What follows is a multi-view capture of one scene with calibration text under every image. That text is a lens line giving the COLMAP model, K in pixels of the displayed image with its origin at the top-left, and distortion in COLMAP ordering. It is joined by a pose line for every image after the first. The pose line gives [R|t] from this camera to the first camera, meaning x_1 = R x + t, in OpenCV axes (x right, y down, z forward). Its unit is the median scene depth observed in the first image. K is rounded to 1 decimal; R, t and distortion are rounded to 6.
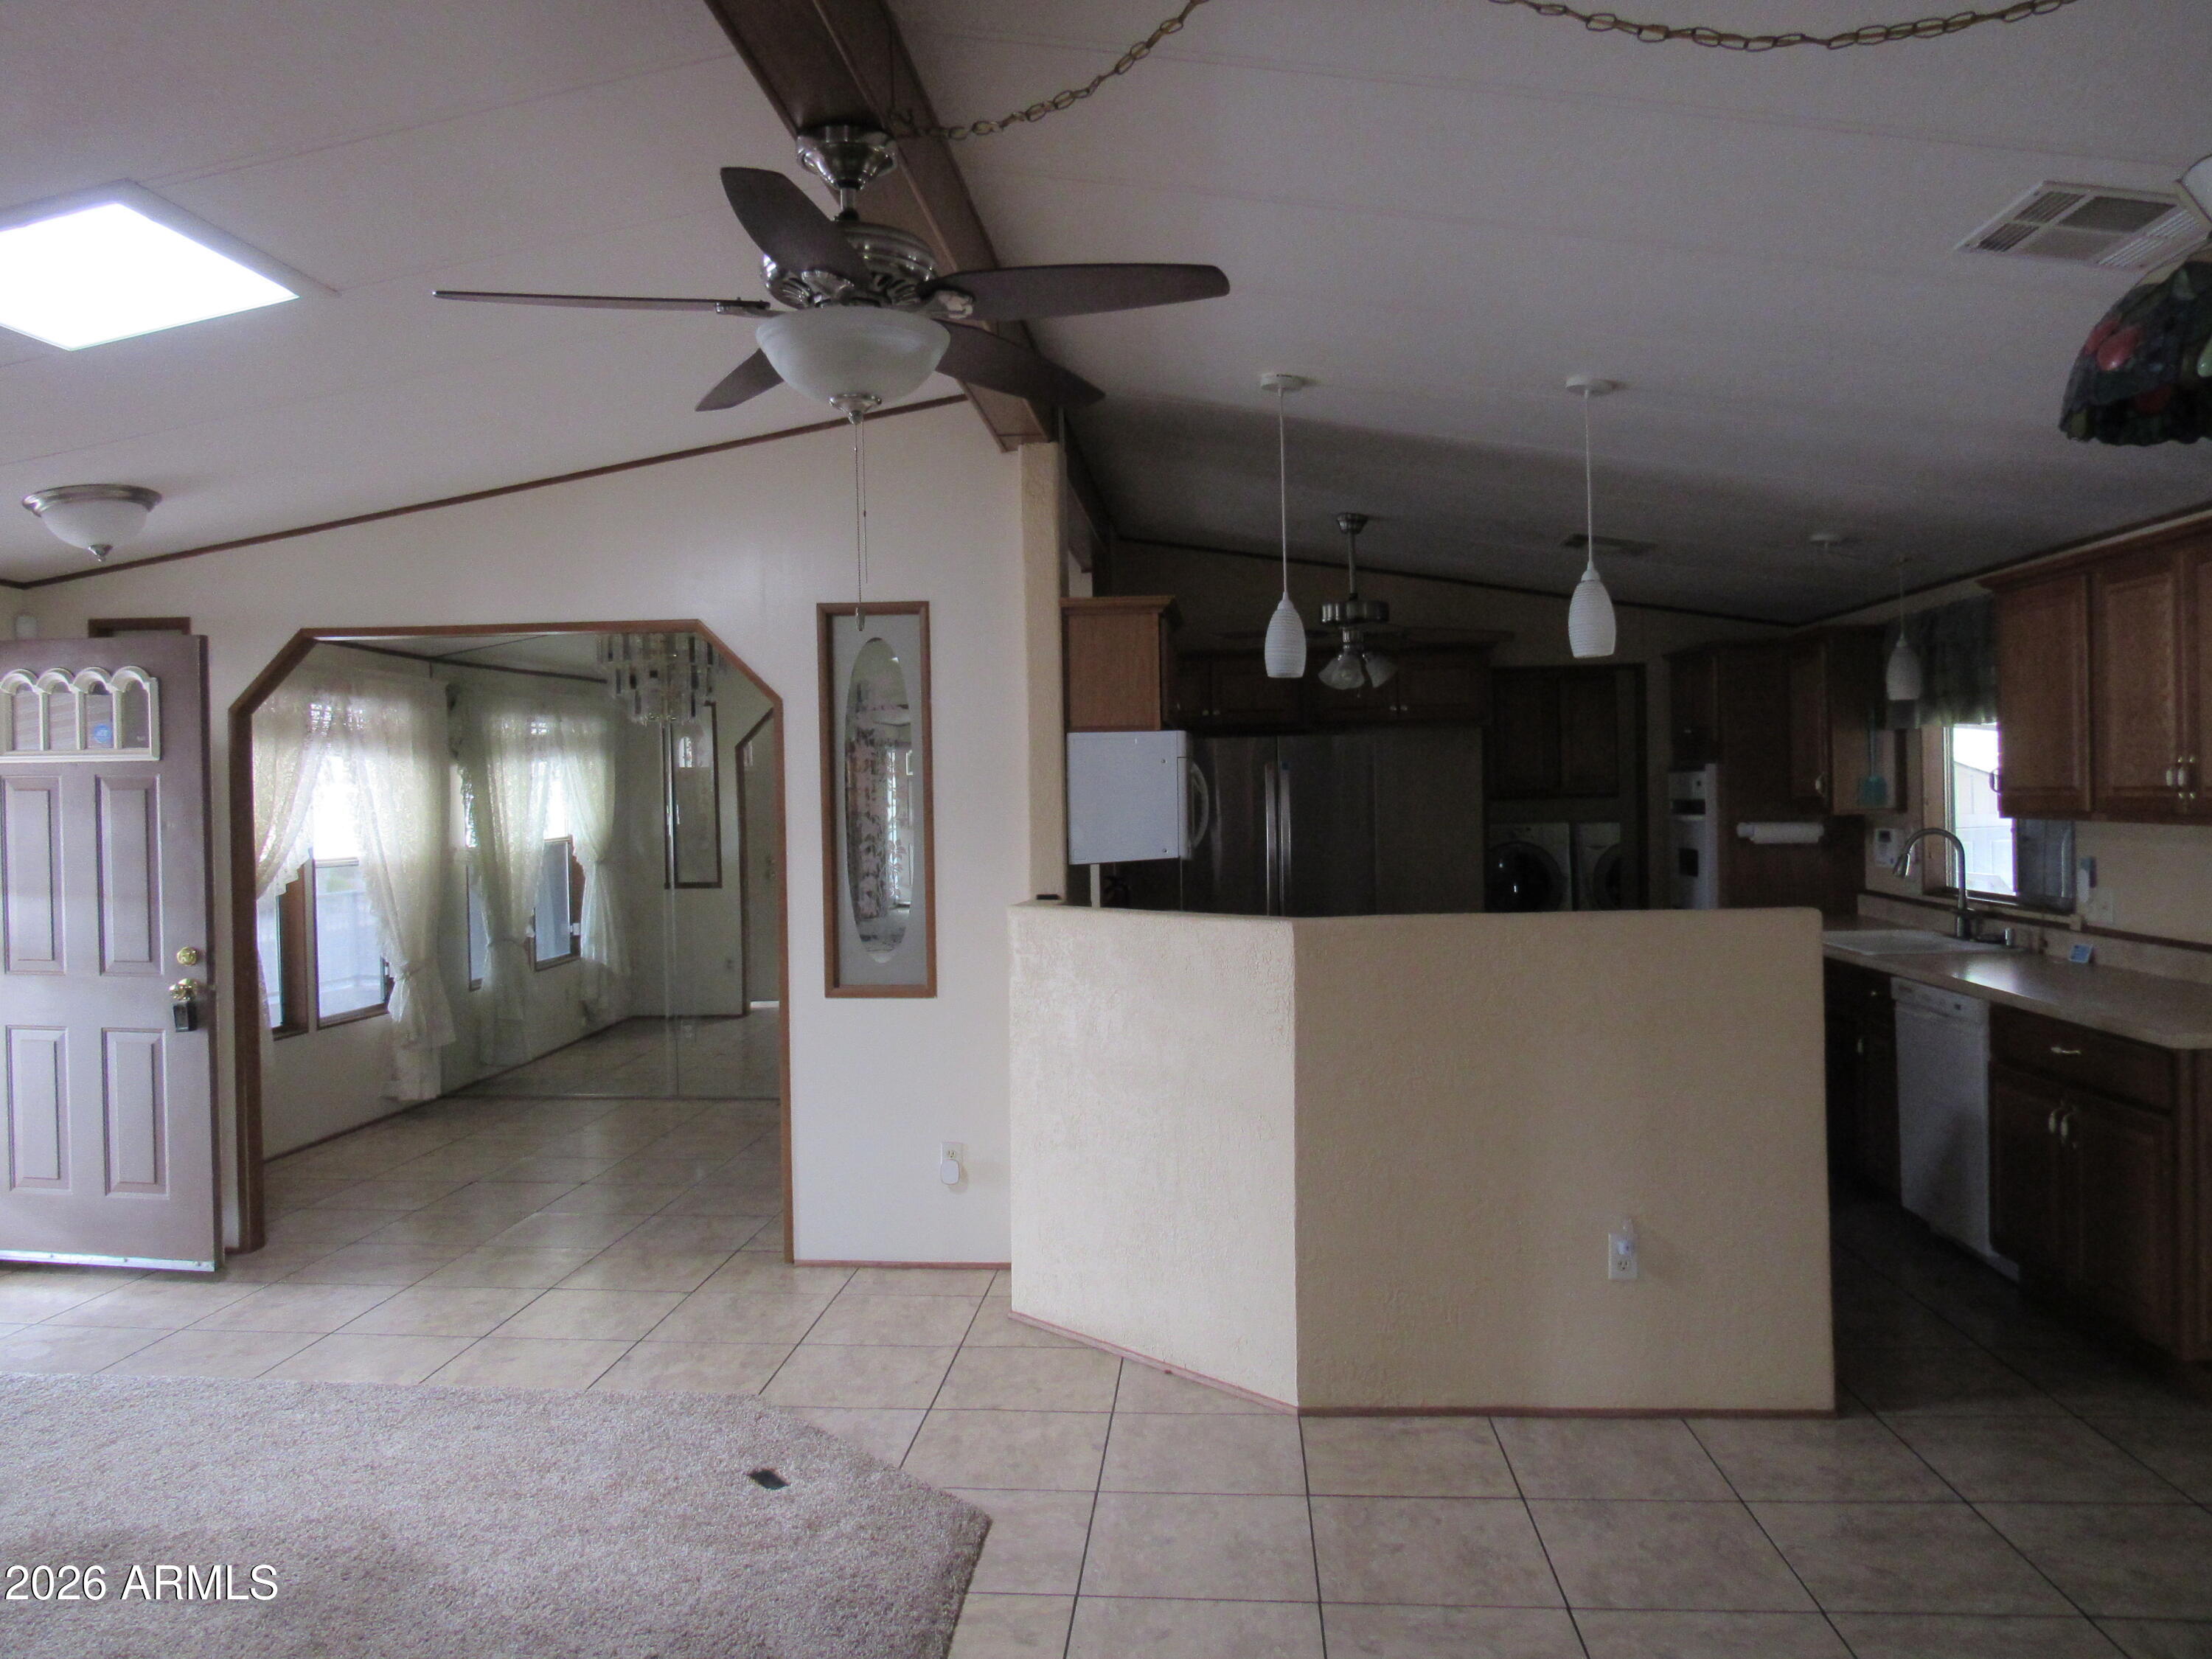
lens RADIAL K [[1584.4, 0, 1111.8], [0, 1584.4, 827.0], [0, 0, 1]] dist [-0.027896, 0.003493]
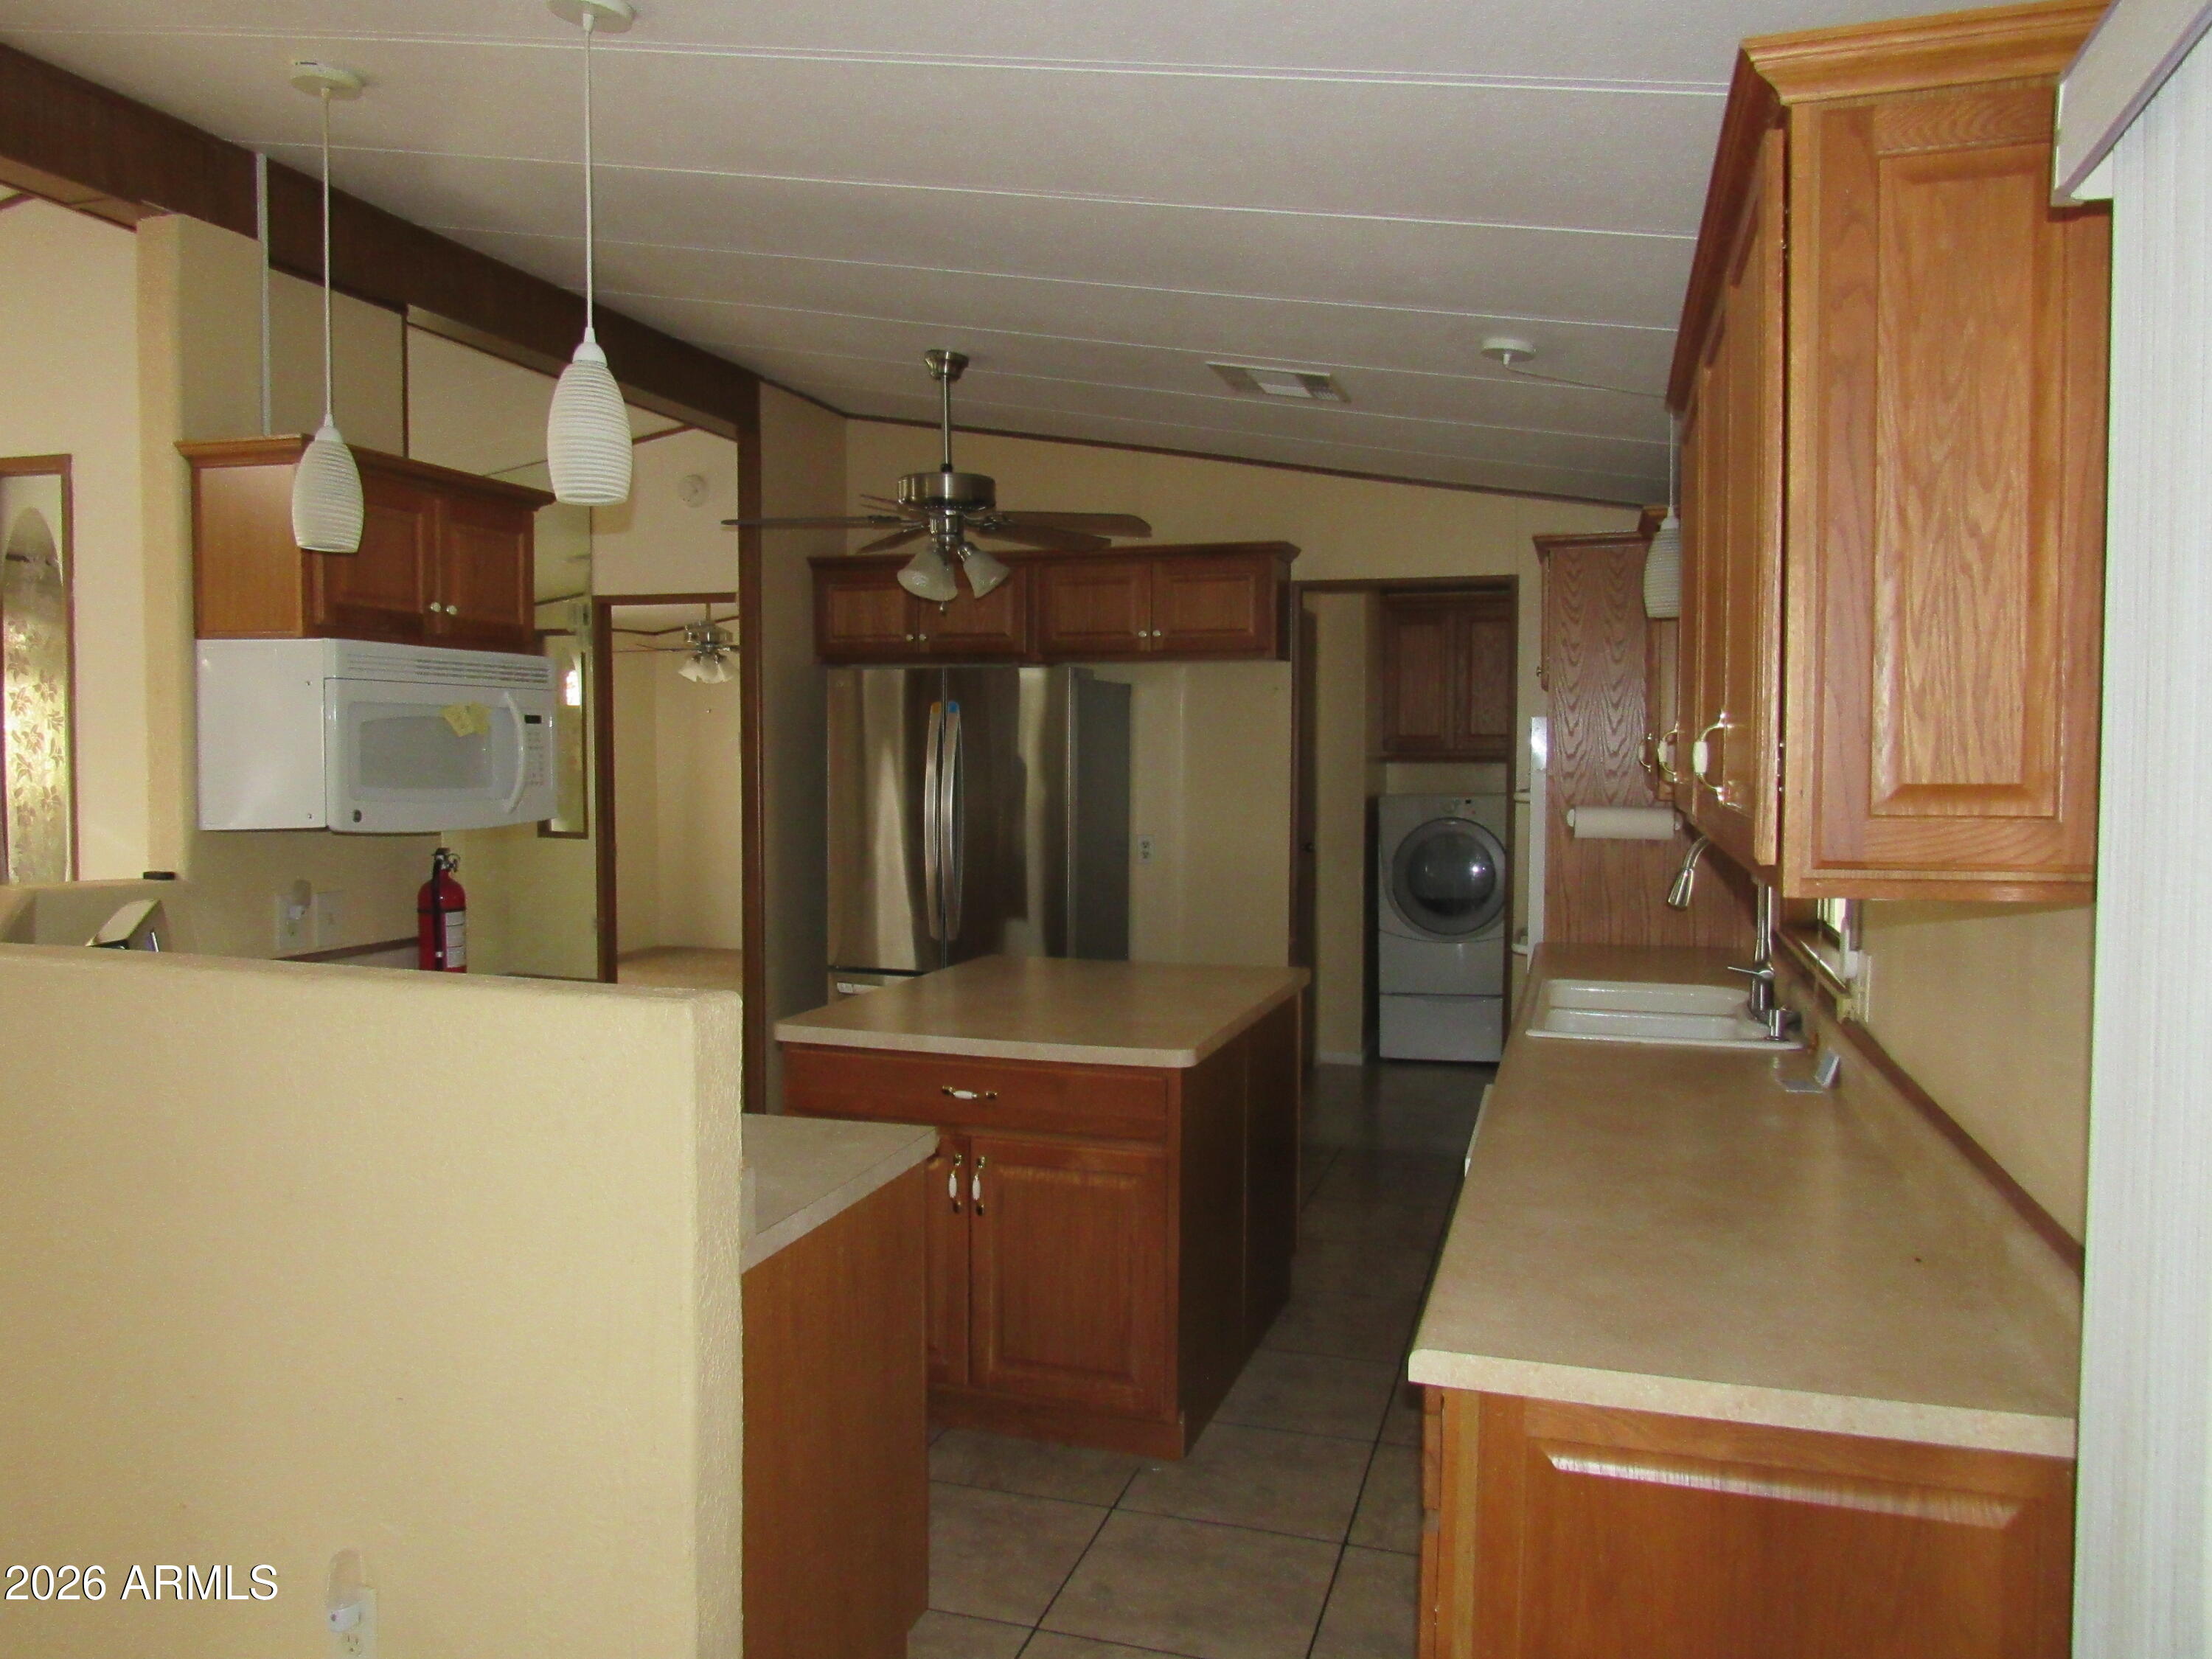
lens RADIAL K [[1584.4, 0, 1092.1], [0, 1584.4, 817.7], [0, 0, 1]] dist [-0.027896, 0.003493]
pose [[0.974581, 0.038497, -0.220705, 0.438727], [-0.033661, 0.999105, 0.025630, -0.010781], [0.221494, -0.017550, 0.975004, 0.365384]]
